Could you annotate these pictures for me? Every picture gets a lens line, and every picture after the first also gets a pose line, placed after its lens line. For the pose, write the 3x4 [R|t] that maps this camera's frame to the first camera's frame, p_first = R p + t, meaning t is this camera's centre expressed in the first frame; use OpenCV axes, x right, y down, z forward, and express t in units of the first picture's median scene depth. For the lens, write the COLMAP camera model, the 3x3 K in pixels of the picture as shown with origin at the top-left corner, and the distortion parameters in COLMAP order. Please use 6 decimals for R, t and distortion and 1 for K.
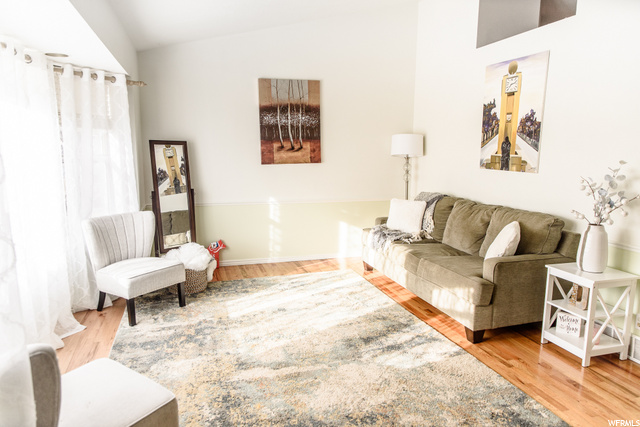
lens RADIAL K [[427.0, 0, 322.0], [0, 427.0, 212.3], [0, 0, 1]] dist [-0.007478, 0.000365]
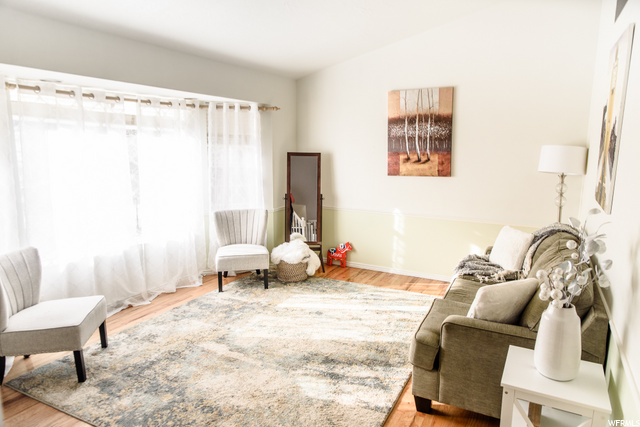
lens RADIAL K [[427.0, 0, 318.4], [0, 427.0, 214.6], [0, 0, 1]] dist [-0.007478, 0.000365]
pose [[0.700491, 0.114358, -0.704439, 0.567166], [-0.107503, 0.992723, 0.054257, -0.068997], [0.705517, 0.037723, 0.707688, 0.200264]]
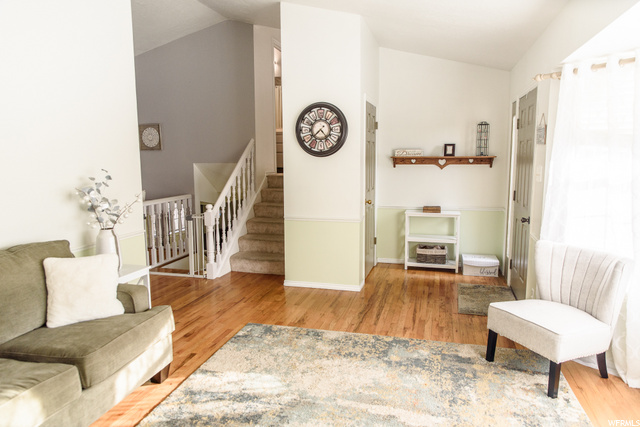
lens RADIAL K [[427.0, 0, 323.7], [0, 427.0, 212.4], [0, 0, 1]] dist [-0.007478, 0.000365]
pose [[-0.842217, -0.078337, 0.533418, -0.273767], [0.074112, 0.963173, 0.258467, -0.171063], [-0.534021, 0.257218, -0.805394, 1.084547]]
